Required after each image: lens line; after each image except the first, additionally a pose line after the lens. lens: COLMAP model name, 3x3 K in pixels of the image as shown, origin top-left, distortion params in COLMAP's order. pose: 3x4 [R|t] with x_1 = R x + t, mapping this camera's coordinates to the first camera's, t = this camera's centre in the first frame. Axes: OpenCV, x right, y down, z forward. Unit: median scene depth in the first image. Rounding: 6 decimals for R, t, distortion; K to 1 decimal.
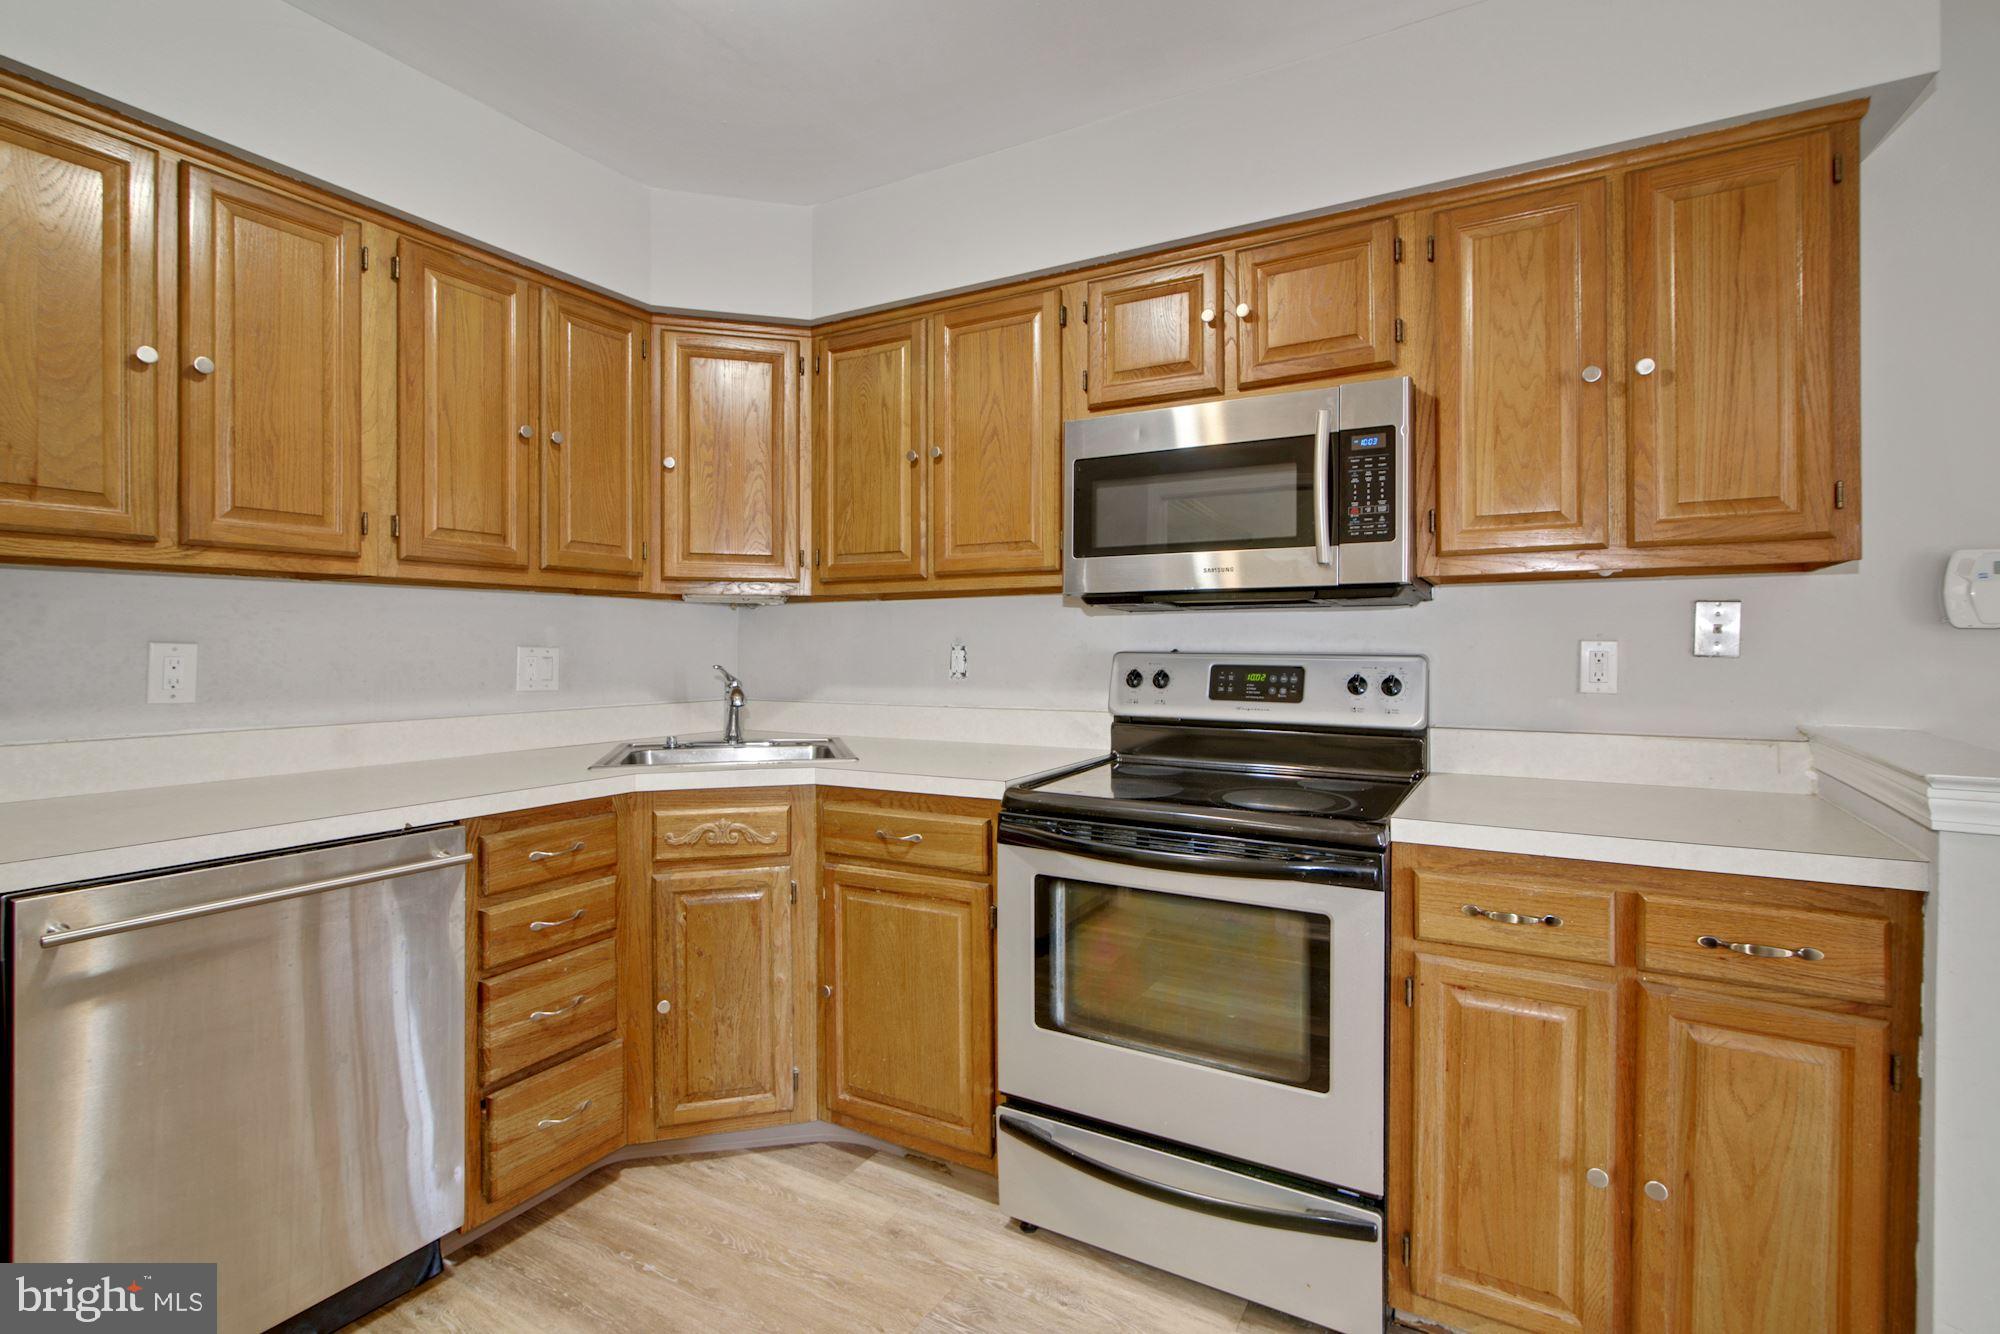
lens RADIAL K [[912.7, 0, 1016.7], [0, 912.7, 652.5], [0, 0, 1]] dist [-0.005176, 0.000041]
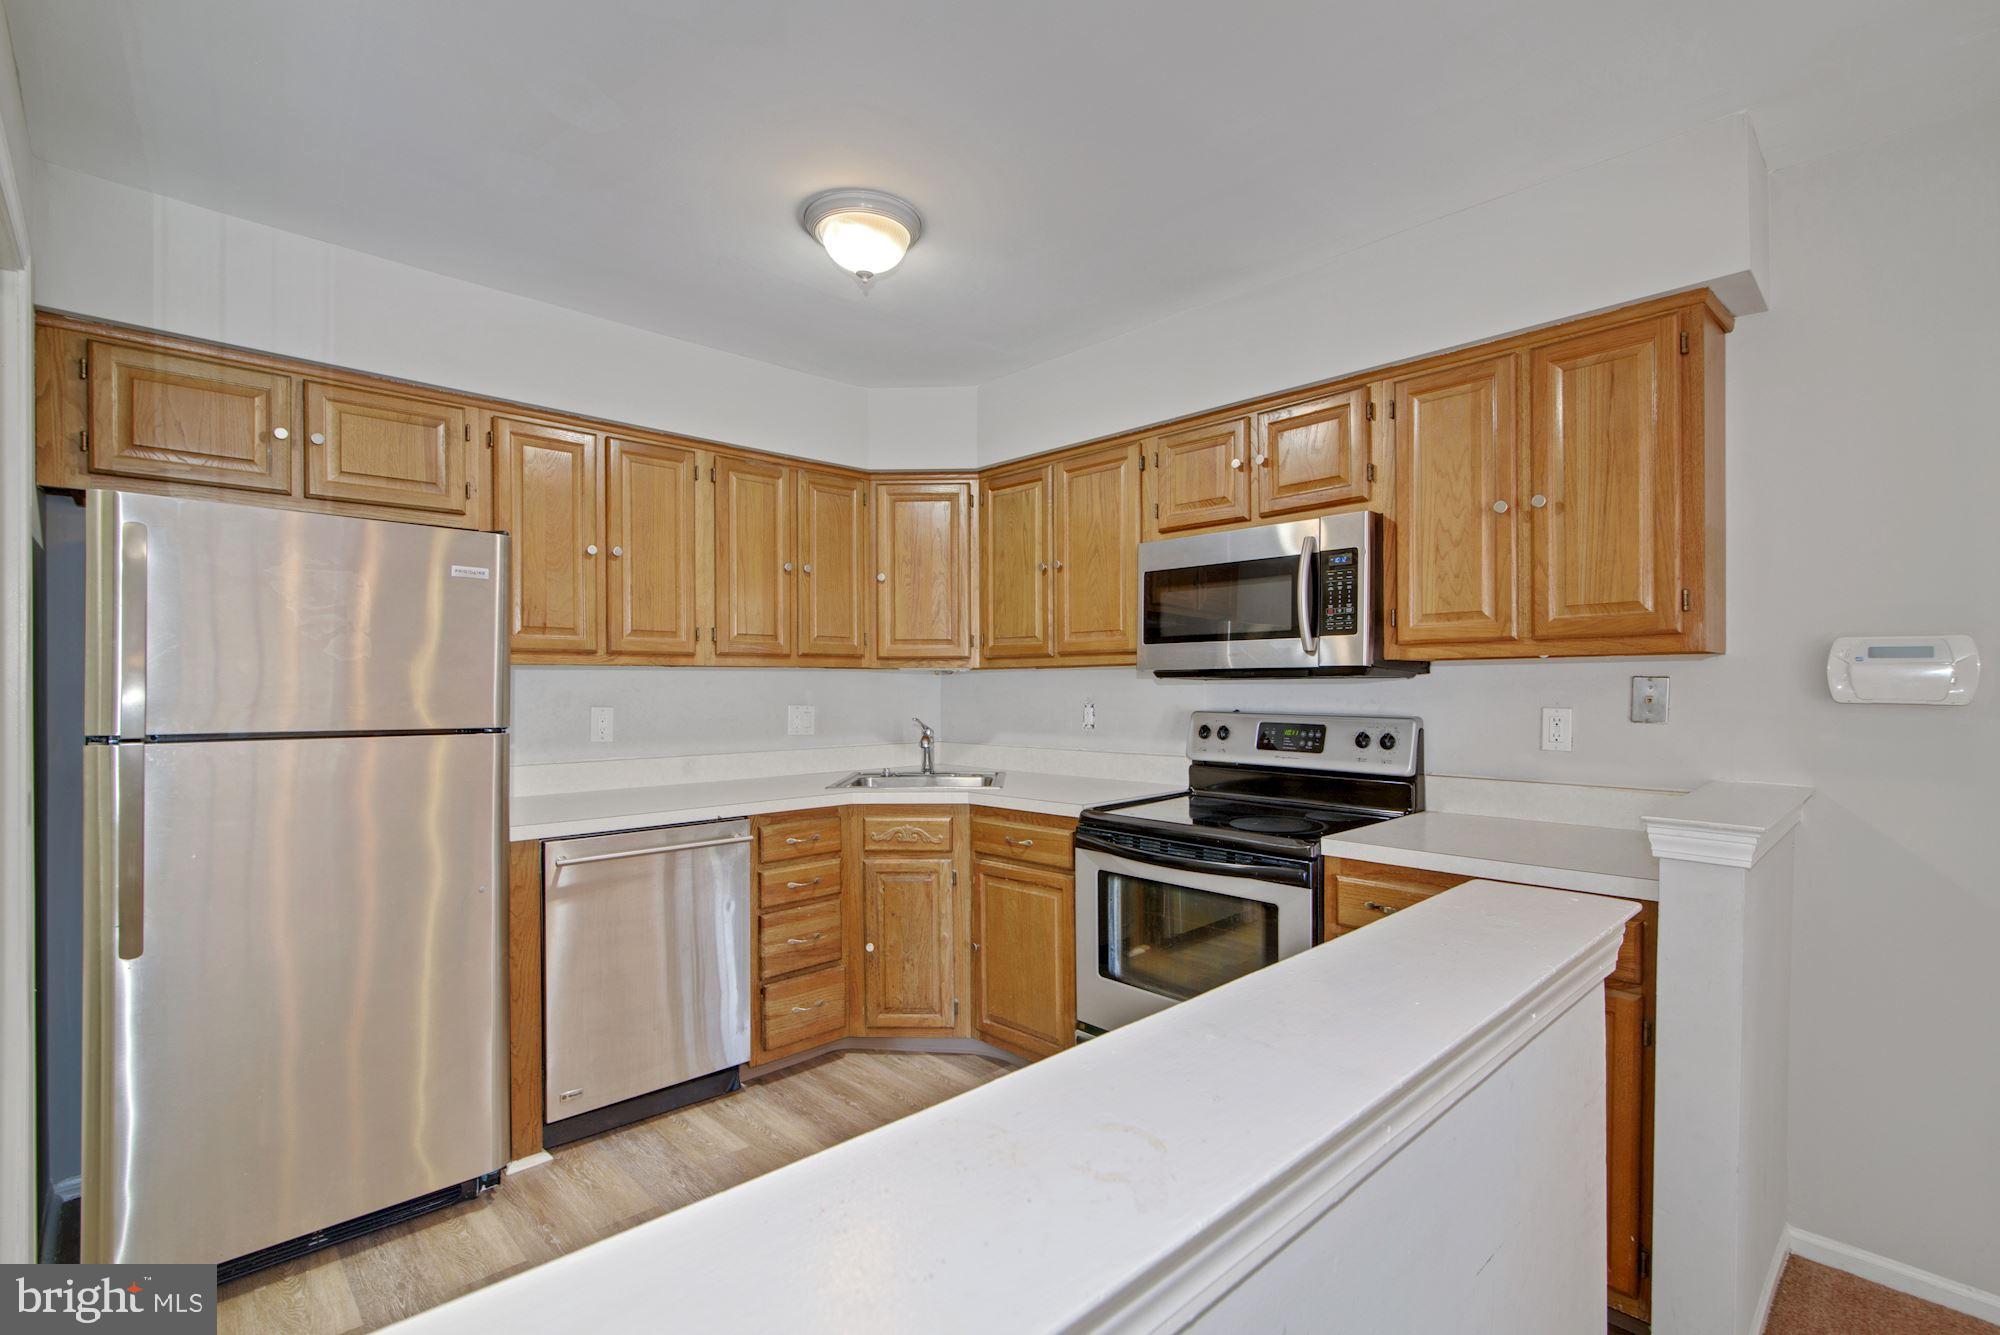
lens RADIAL K [[912.7, 0, 1006.6], [0, 912.7, 697.1], [0, 0, 1]] dist [-0.005176, 0.000041]
pose [[0.954666, 0.000282, -0.297678, 0.297327], [0.002212, 0.999965, 0.008040, -0.039086], [0.297670, -0.008334, 0.954632, -0.395267]]
